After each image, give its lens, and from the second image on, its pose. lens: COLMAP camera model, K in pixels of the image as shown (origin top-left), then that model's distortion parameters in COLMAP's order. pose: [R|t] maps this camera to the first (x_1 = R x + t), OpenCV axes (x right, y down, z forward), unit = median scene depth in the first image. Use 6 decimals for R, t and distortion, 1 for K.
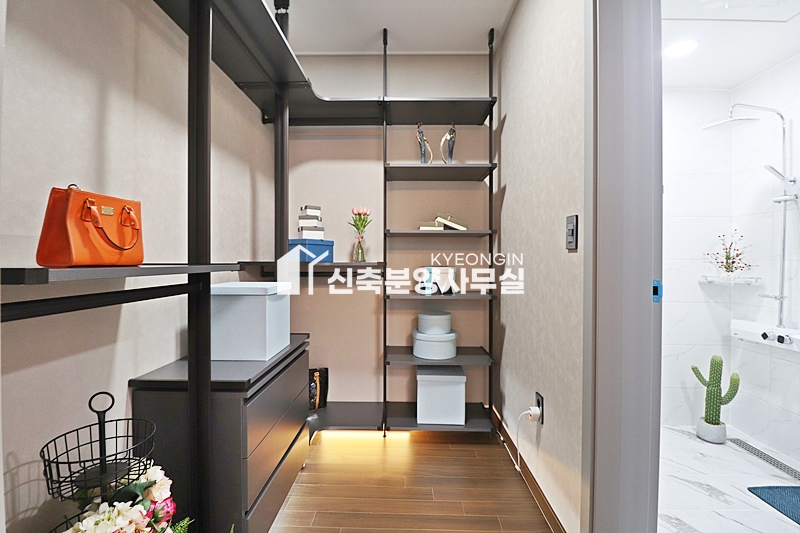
lens RADIAL K [[370.4, 0, 401.9], [0, 370.4, 268.3], [0, 0, 1]] dist [-0.005323, -0.008921]
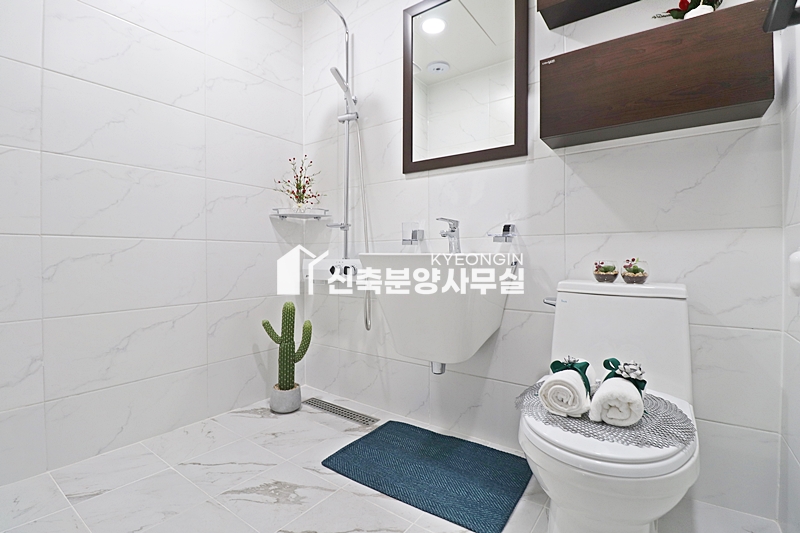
lens RADIAL K [[370.4, 0, 406.3], [0, 370.4, 255.9], [0, 0, 1]] dist [-0.005323, -0.008921]
pose [[0.558046, -0.000705, 0.829810, 0.328102], [0.016258, 0.999817, -0.010084, 0.148090], [-0.829651, 0.019119, 0.557955, 0.330413]]
